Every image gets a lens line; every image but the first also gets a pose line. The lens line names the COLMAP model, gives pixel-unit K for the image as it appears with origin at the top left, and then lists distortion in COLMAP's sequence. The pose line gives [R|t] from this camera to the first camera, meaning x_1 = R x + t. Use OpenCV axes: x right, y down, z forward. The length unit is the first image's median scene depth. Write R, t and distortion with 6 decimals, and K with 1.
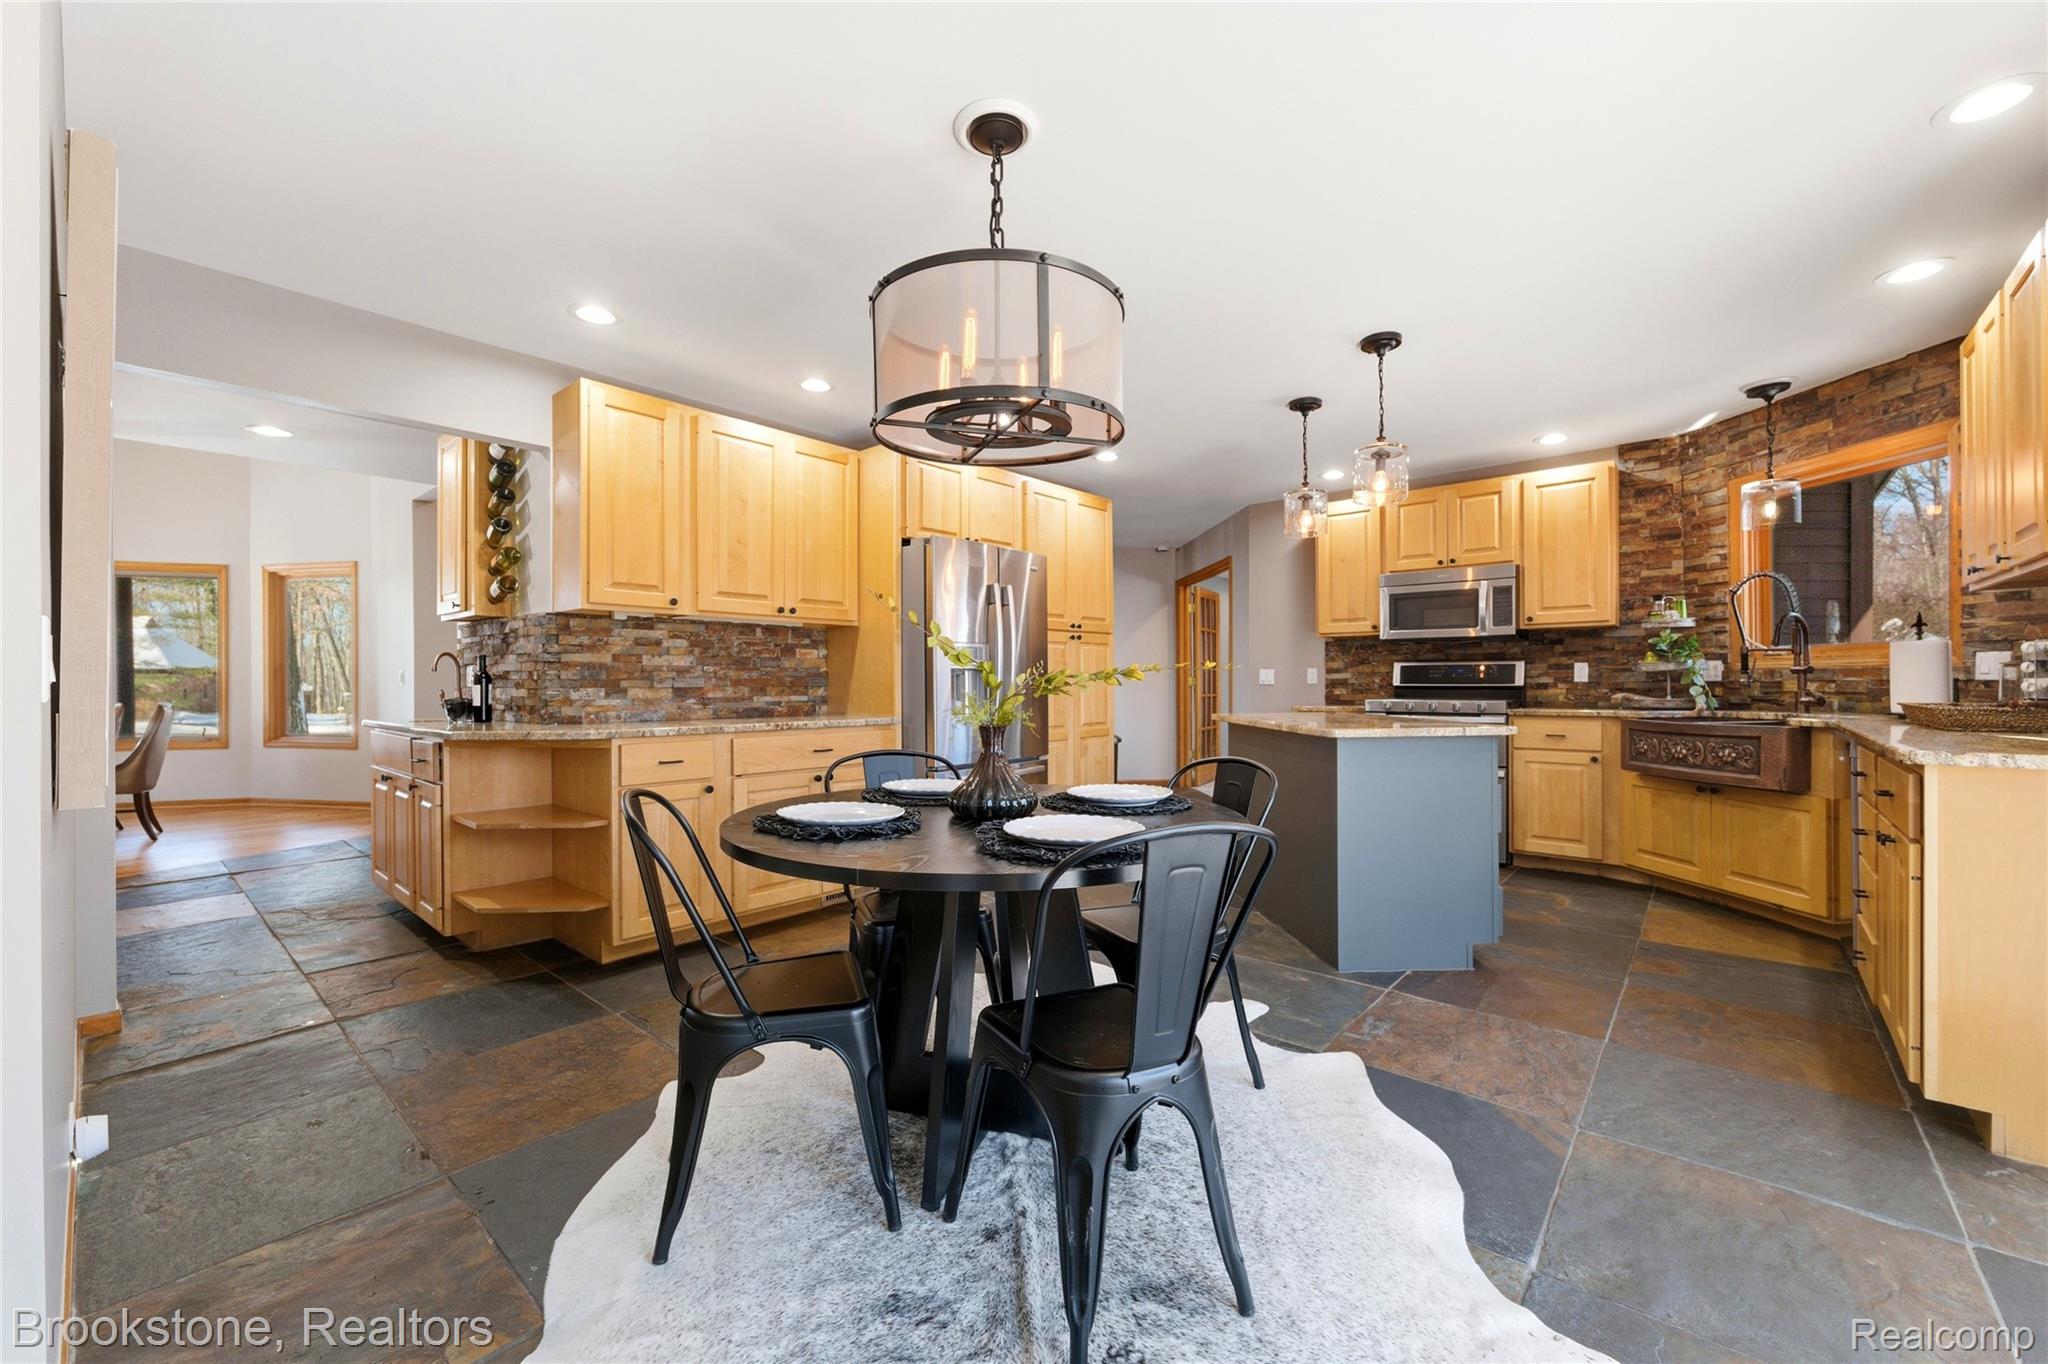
lens RADIAL K [[807.5, 0, 1025.6], [0, 807.5, 685.1], [0, 0, 1]] dist [-0.003442, -0.000183]
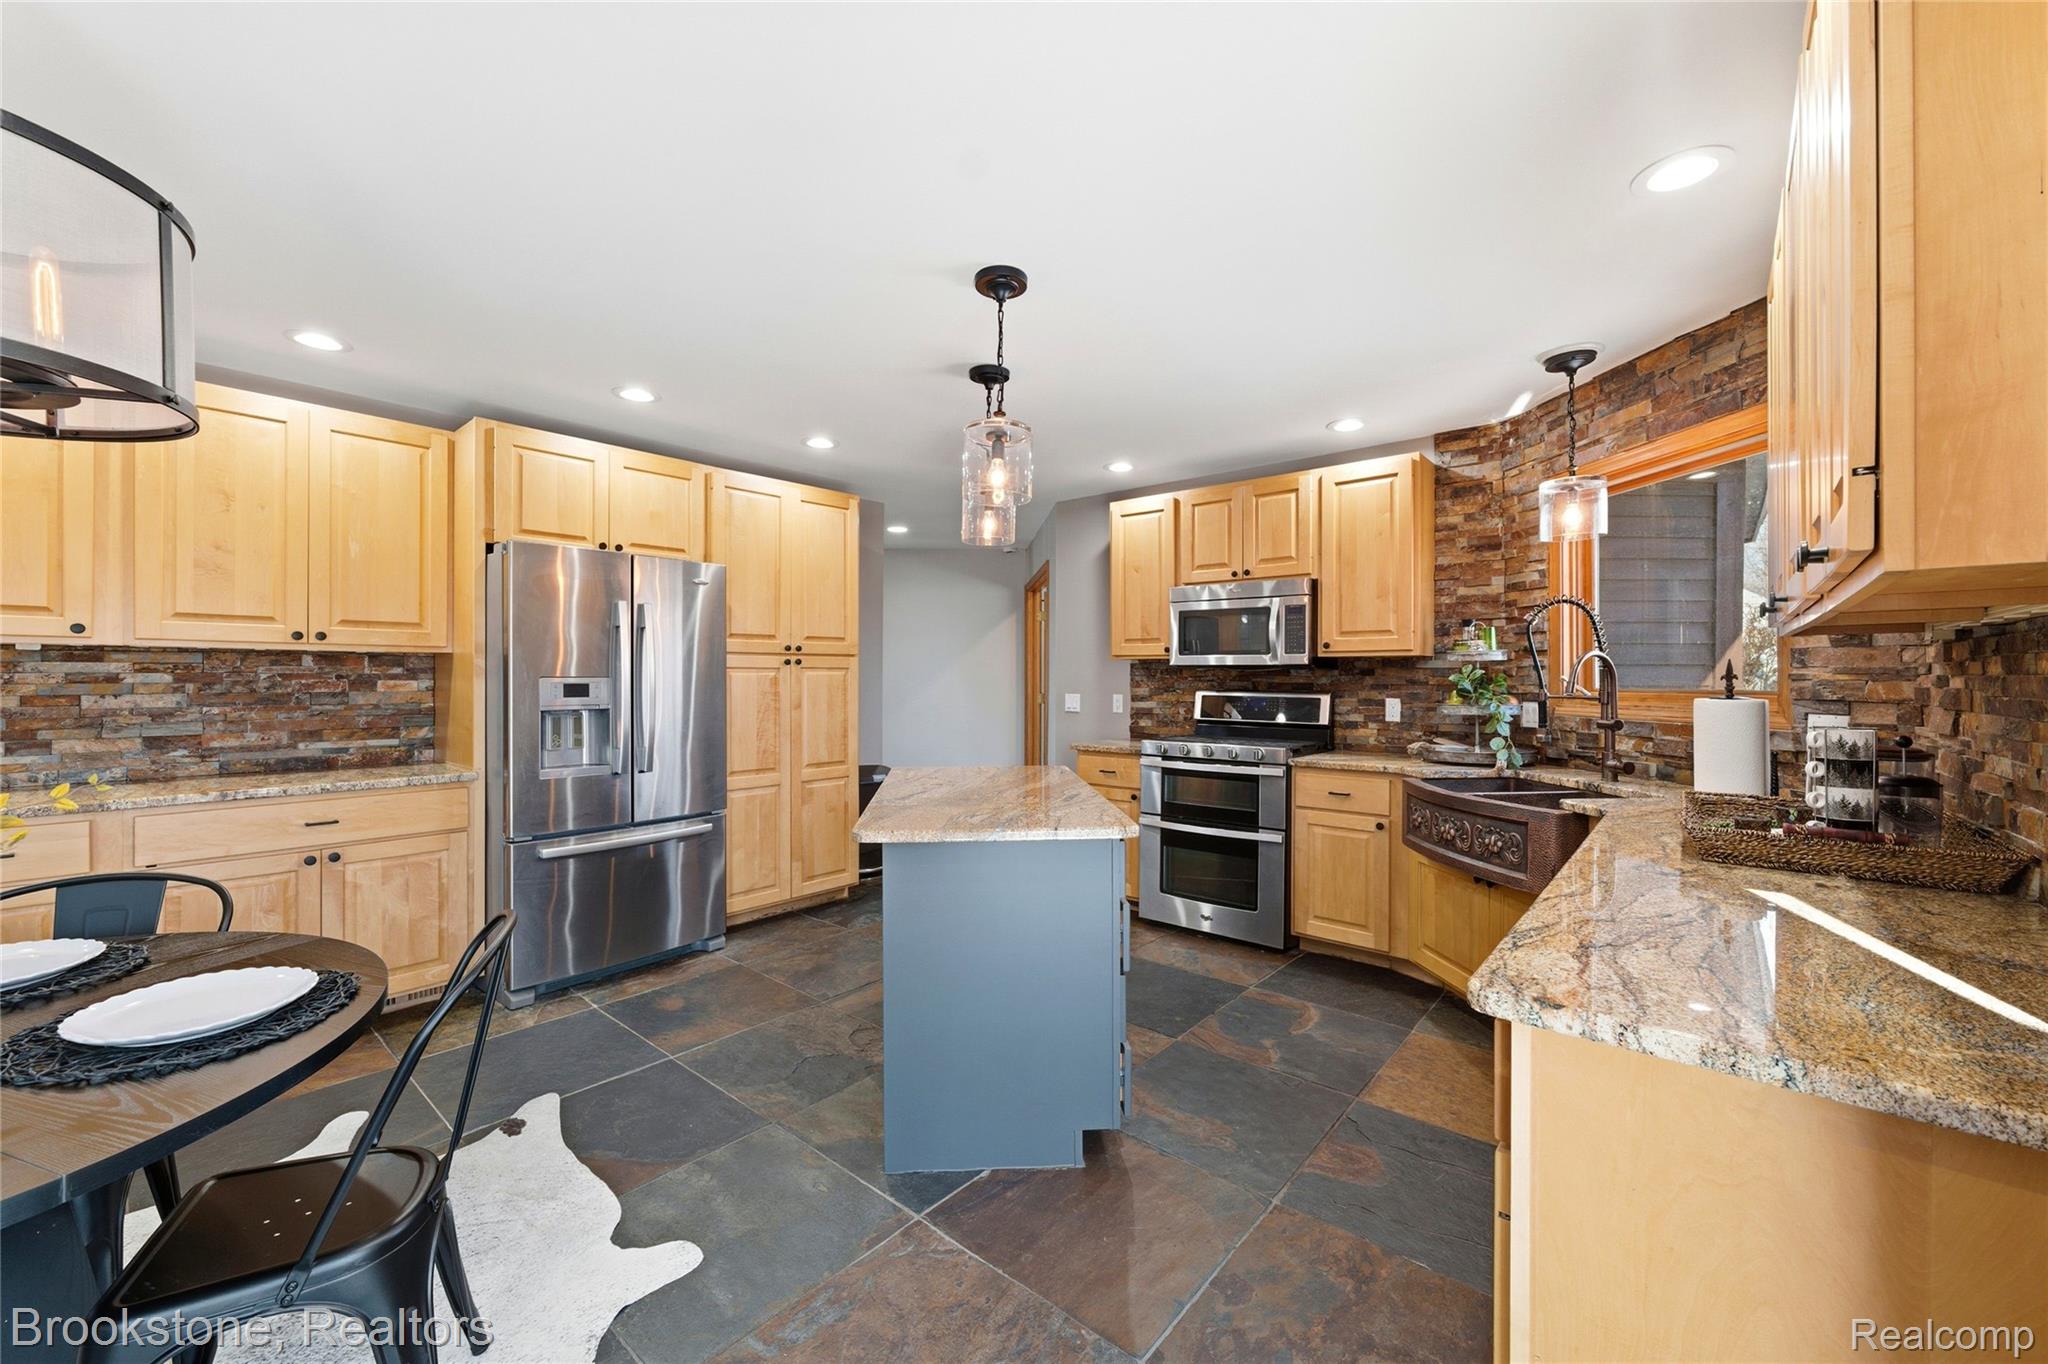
lens RADIAL K [[807.5, 0, 1024.2], [0, 807.5, 677.6], [0, 0, 1]] dist [-0.003442, -0.000183]
pose [[0.999905, 0.006942, 0.011875, 0.343864], [-0.006924, 0.999975, -0.001577, -0.051208], [-0.011886, 0.001494, 0.999928, 0.205238]]
